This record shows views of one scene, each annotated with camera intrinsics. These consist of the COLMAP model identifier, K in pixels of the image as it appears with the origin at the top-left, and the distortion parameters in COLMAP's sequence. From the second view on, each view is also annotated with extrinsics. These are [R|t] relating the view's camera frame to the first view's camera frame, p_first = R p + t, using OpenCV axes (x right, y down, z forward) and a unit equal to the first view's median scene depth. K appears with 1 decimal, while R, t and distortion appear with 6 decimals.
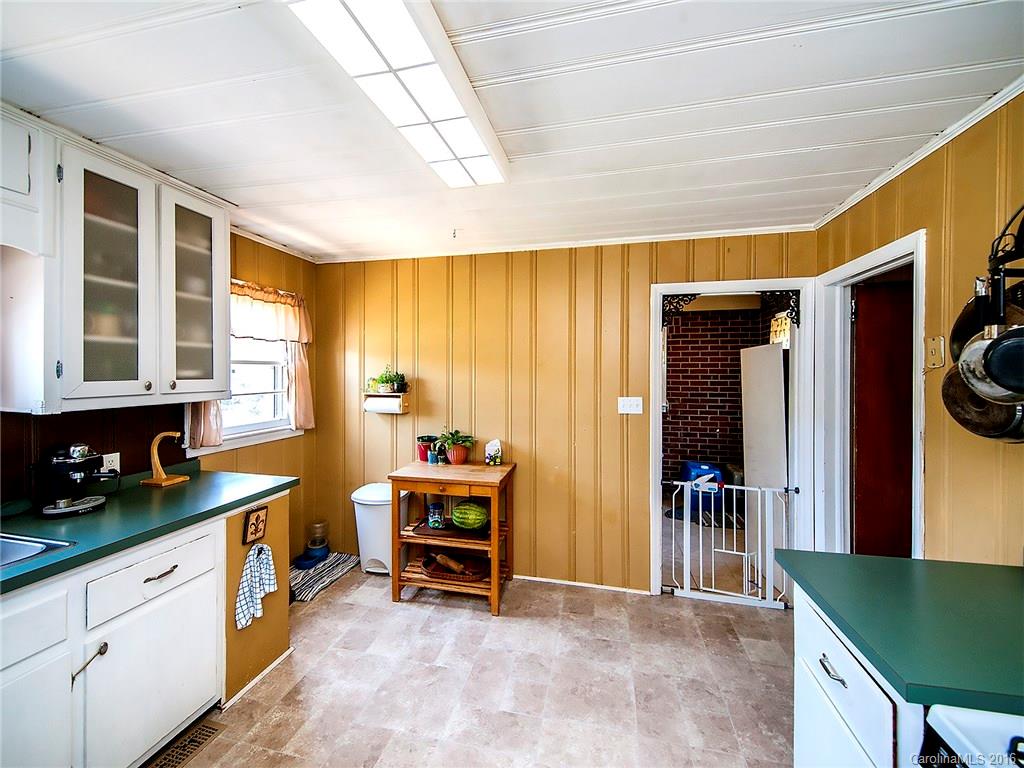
lens RADIAL K [[419.2, 0, 507.9], [0, 419.2, 370.8], [0, 0, 1]] dist [0.002322, -0.000346]
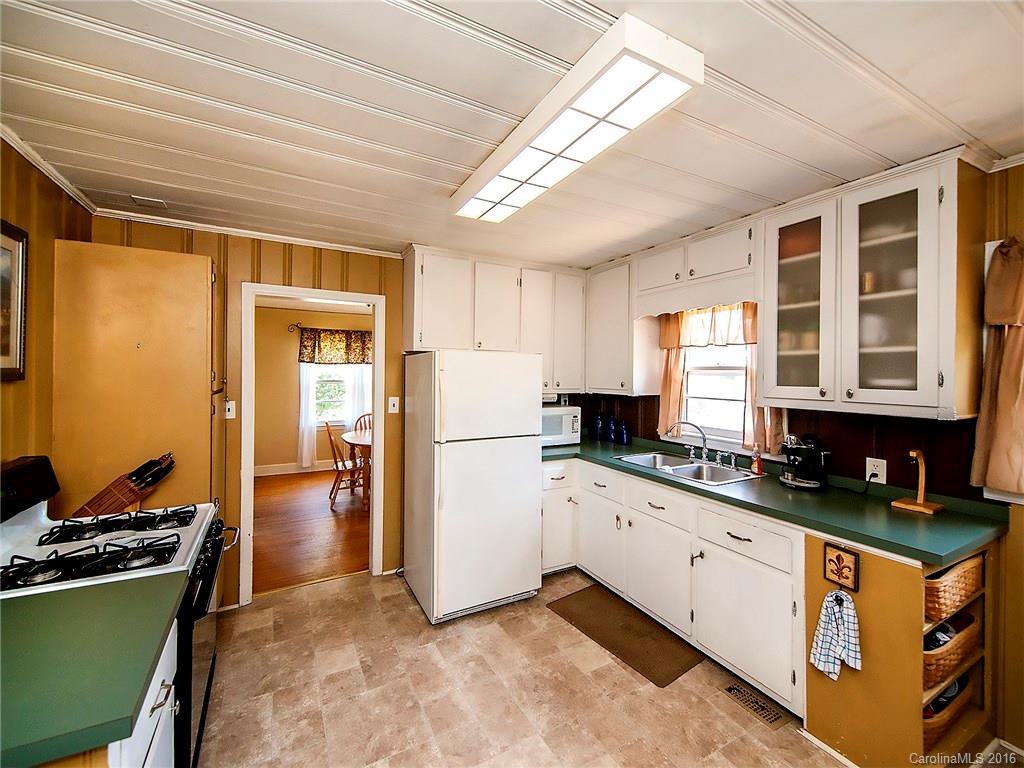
lens RADIAL K [[419.2, 0, 507.9], [0, 419.2, 370.8], [0, 0, 1]] dist [0.002322, -0.000346]
pose [[-0.733453, -0.008881, -0.679683, 0.474552], [-0.011801, 0.999930, -0.000331, -0.010416], [0.679638, 0.007778, -0.733506, 1.235552]]
